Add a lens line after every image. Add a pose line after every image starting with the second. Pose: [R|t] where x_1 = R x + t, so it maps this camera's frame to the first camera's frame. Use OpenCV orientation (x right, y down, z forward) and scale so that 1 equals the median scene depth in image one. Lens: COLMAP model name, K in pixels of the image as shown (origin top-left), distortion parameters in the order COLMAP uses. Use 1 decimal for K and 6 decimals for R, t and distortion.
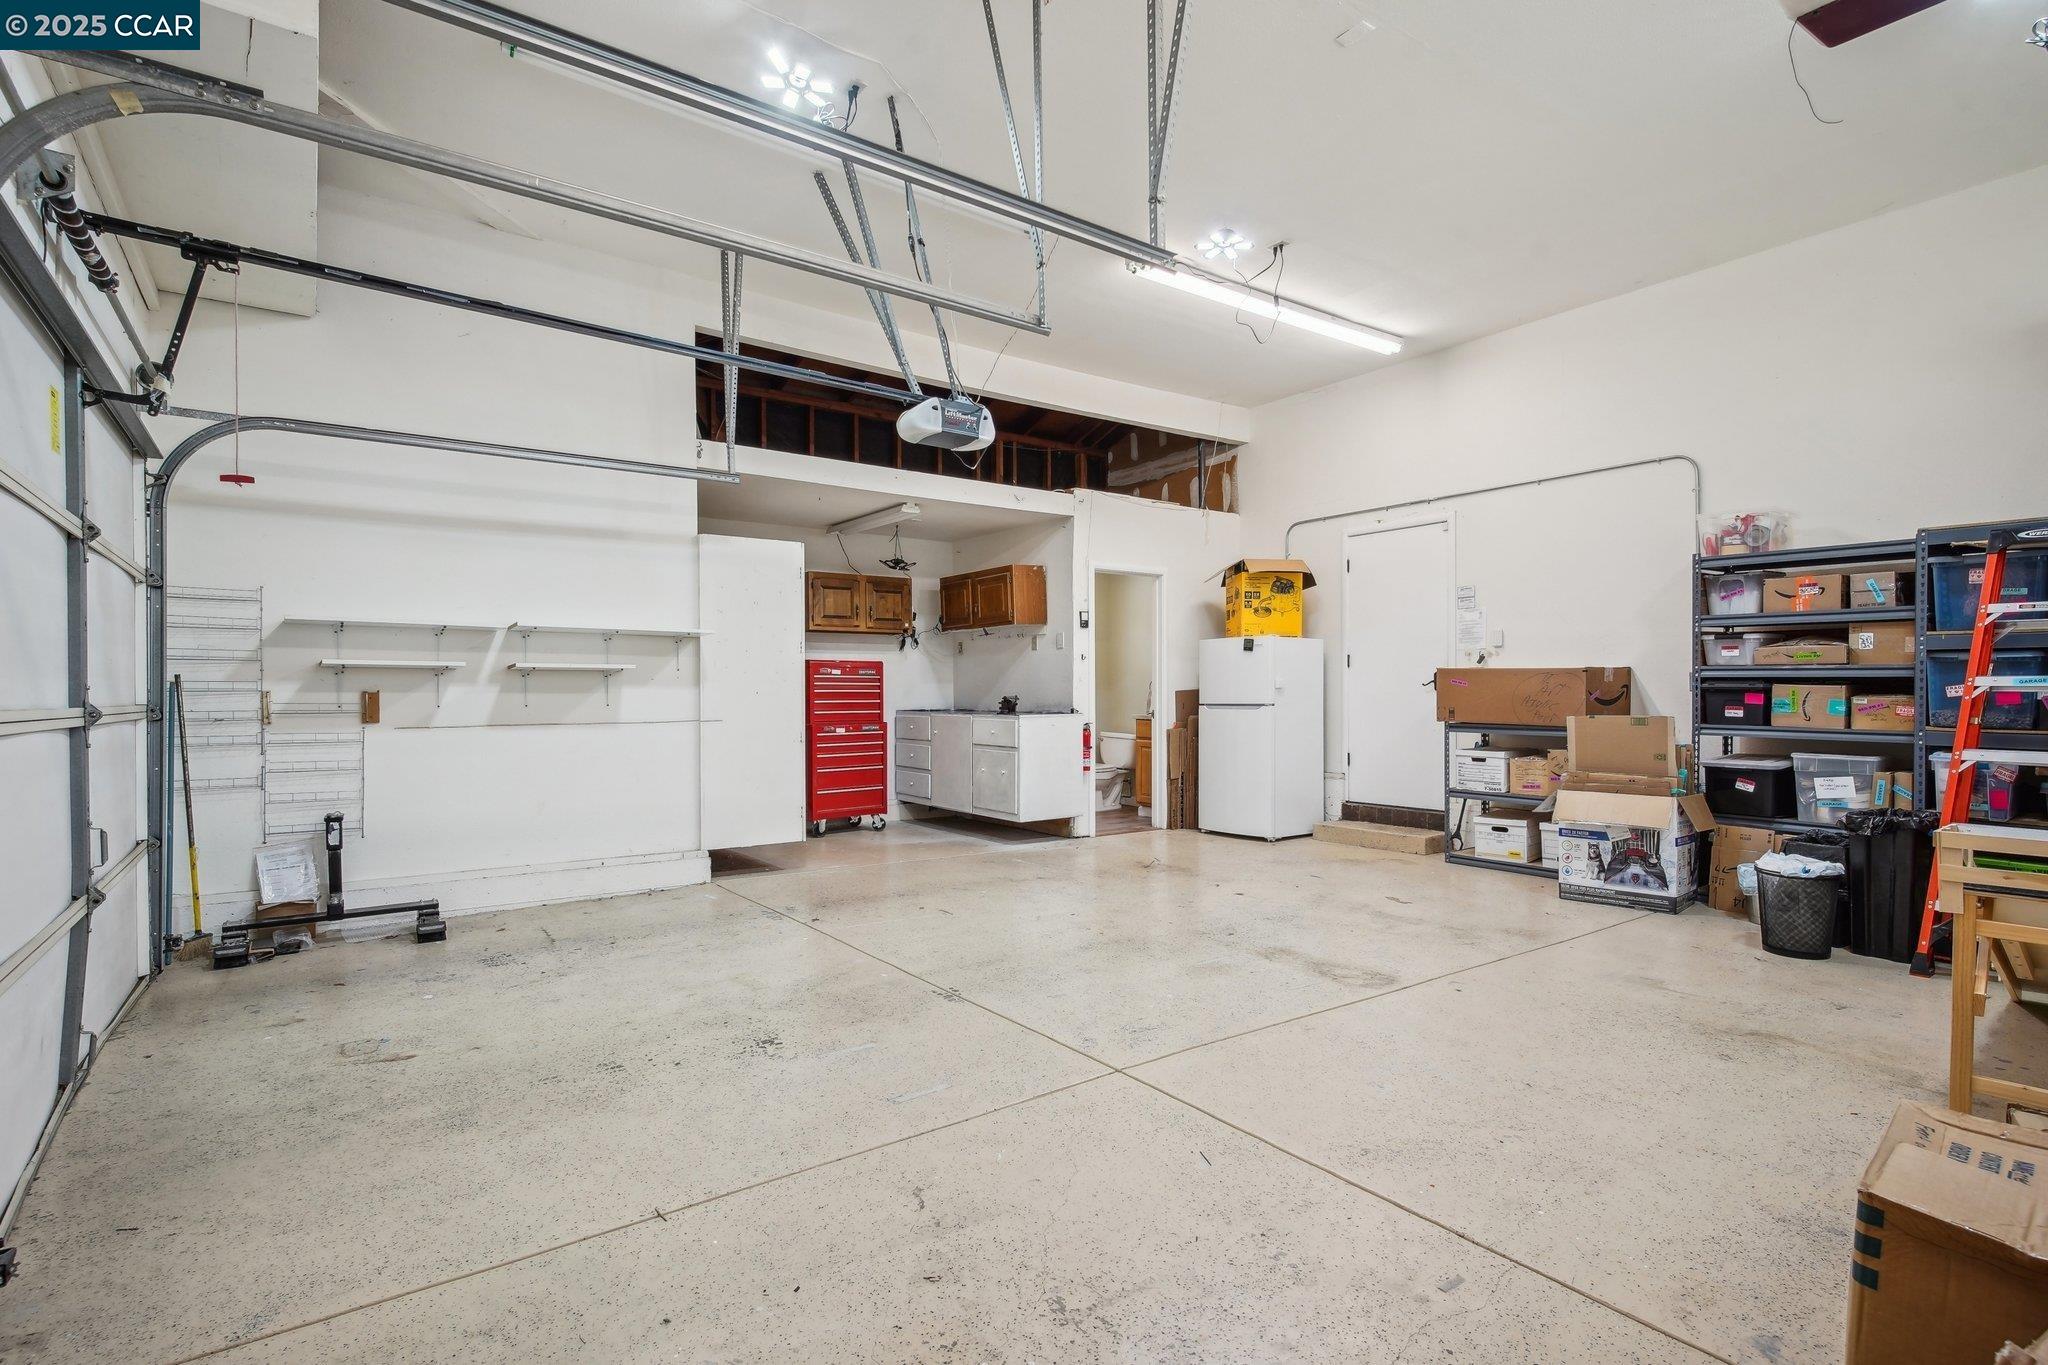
lens RADIAL K [[999.0, 0, 1009.7], [0, 999.0, 690.4], [0, 0, 1]] dist [0.006069, -0.002562]
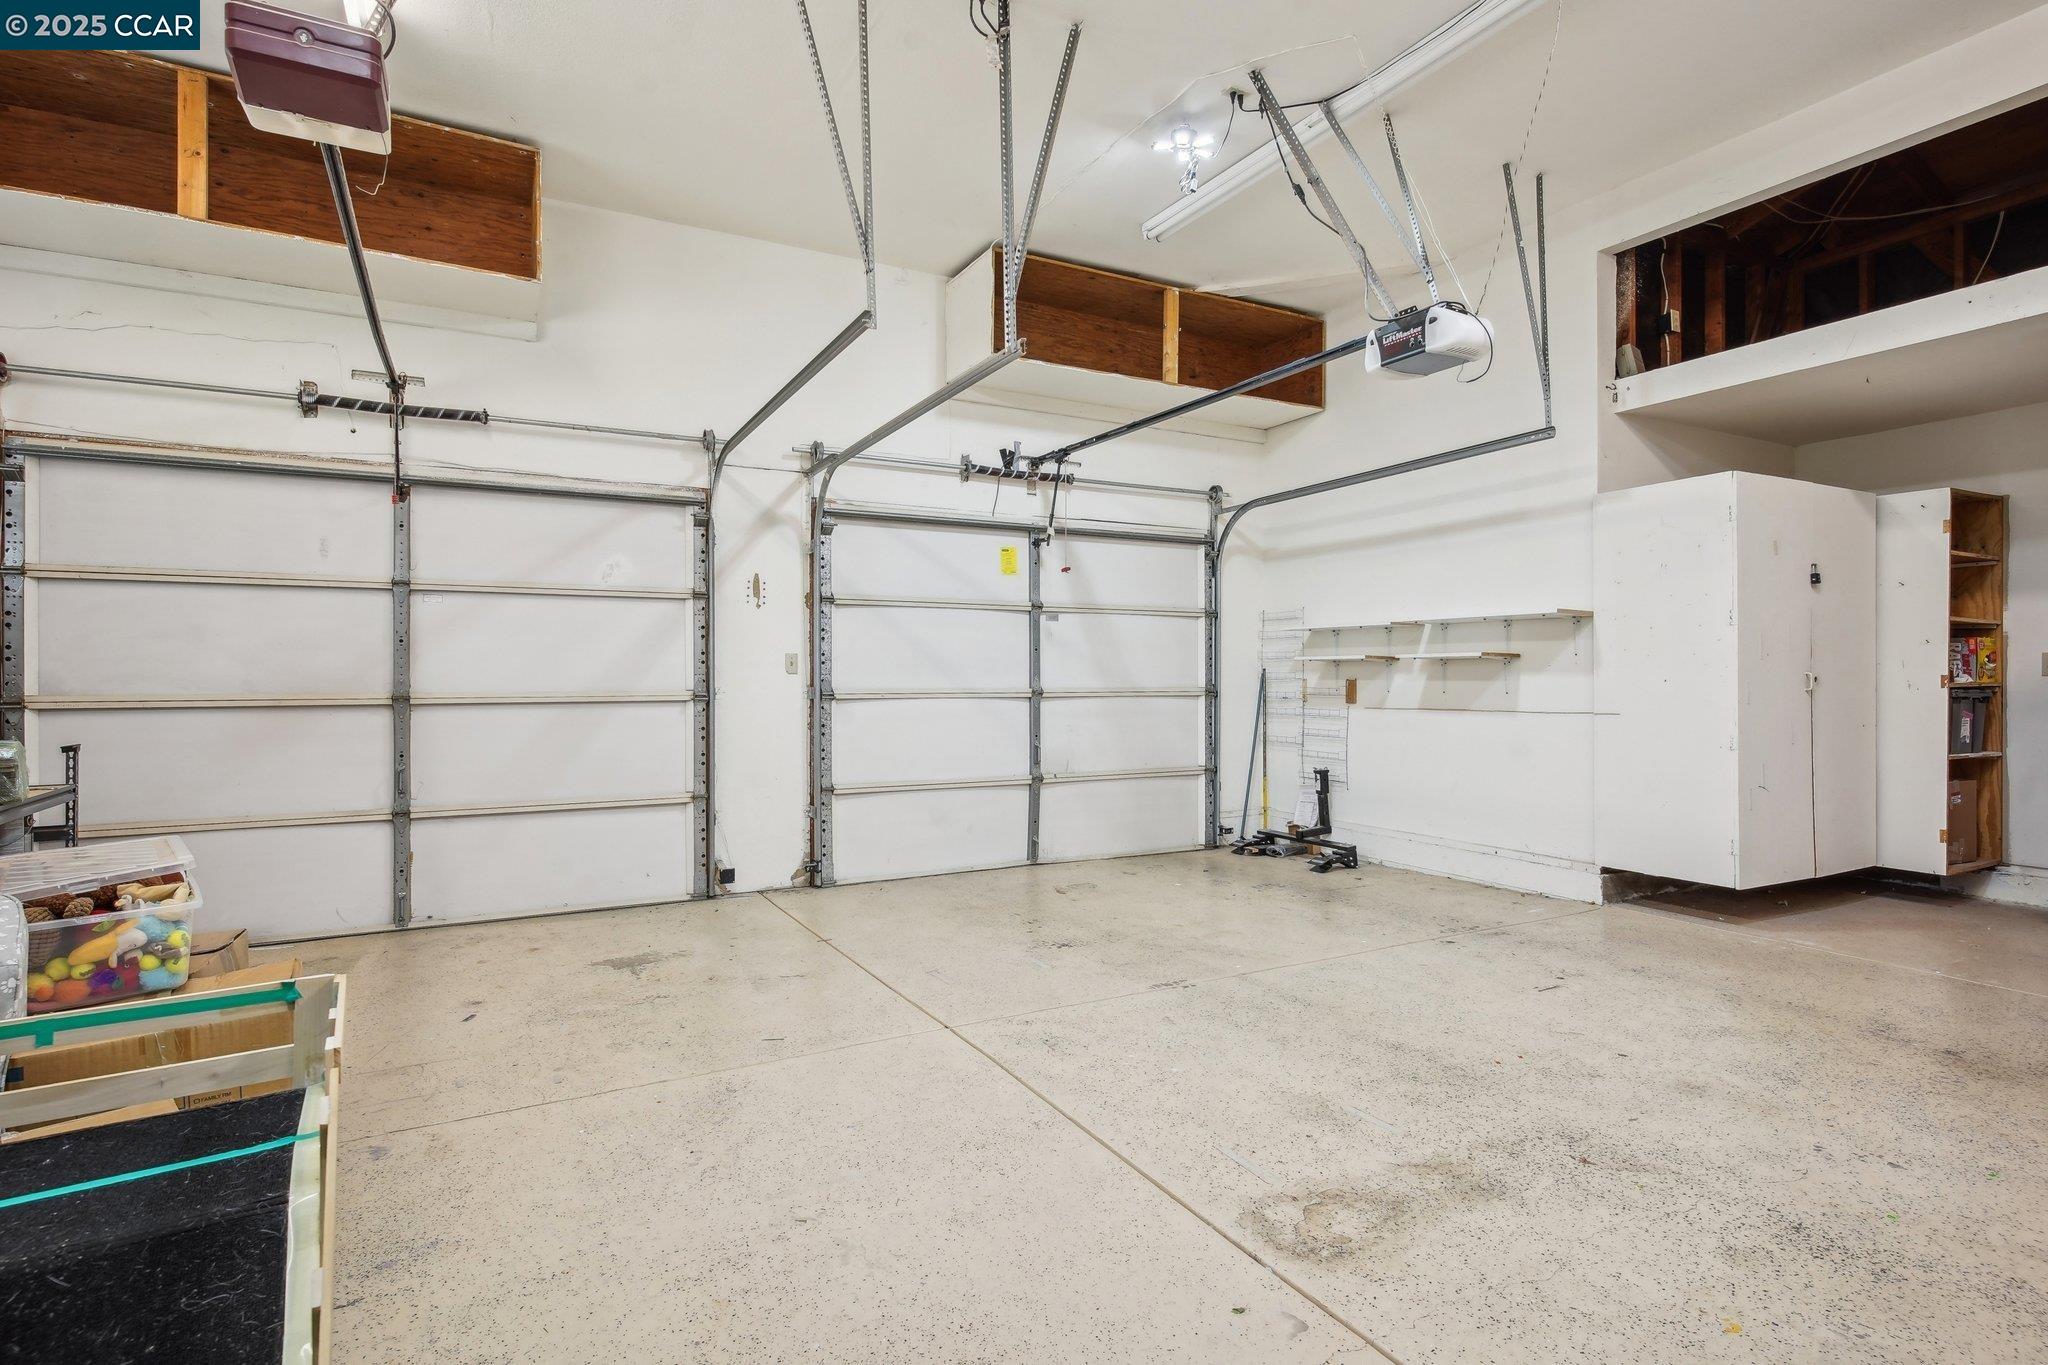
lens RADIAL K [[999.0, 0, 1007.9], [0, 999.0, 678.9], [0, 0, 1]] dist [0.006069, -0.002562]
pose [[-0.133943, 0.001434, -0.990988, 0.726214], [0.006866, 0.999976, 0.000519, -0.003241], [0.990965, -0.006735, -0.133949, 0.739468]]
